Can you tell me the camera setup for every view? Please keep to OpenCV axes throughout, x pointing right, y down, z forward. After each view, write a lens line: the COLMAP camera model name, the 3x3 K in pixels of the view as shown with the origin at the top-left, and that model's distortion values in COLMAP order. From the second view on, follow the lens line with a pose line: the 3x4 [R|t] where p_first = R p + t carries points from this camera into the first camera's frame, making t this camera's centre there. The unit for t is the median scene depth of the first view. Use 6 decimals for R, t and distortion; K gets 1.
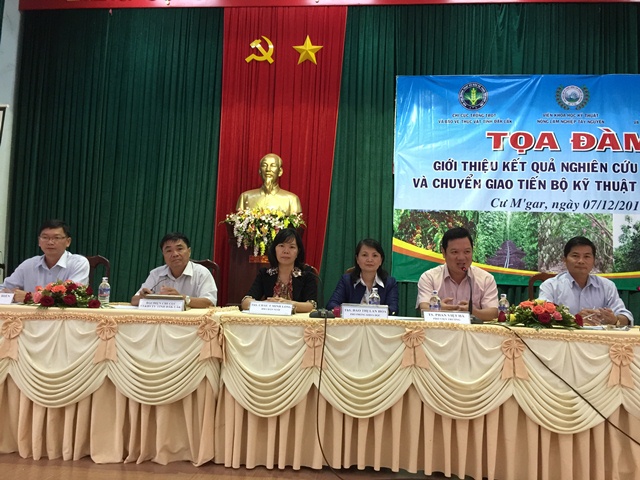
lens RADIAL K [[544.7, 0, 320.0], [0, 544.7, 240.0], [0, 0, 1]] dist [0.079442, -0.162650]
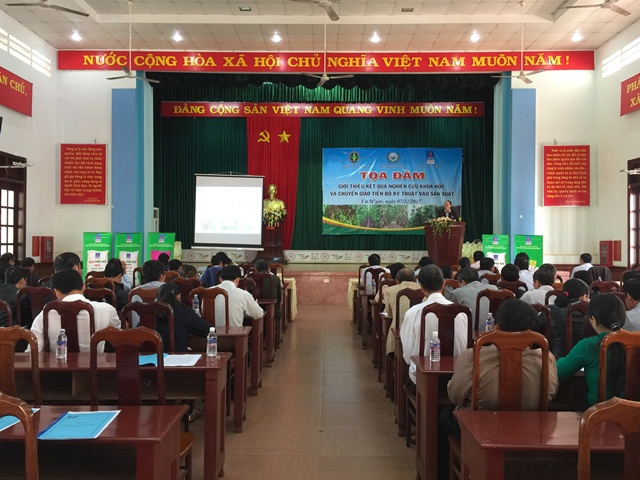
lens RADIAL K [[544.7, 0, 320.0], [0, 544.7, 240.0], [0, 0, 1]] dist [0.079442, -0.162650]
pose [[0.994863, -0.037191, 0.094148, -0.112831], [0.026974, 0.993833, 0.107553, -0.164657], [-0.097568, -0.104461, 0.989731, -1.436171]]
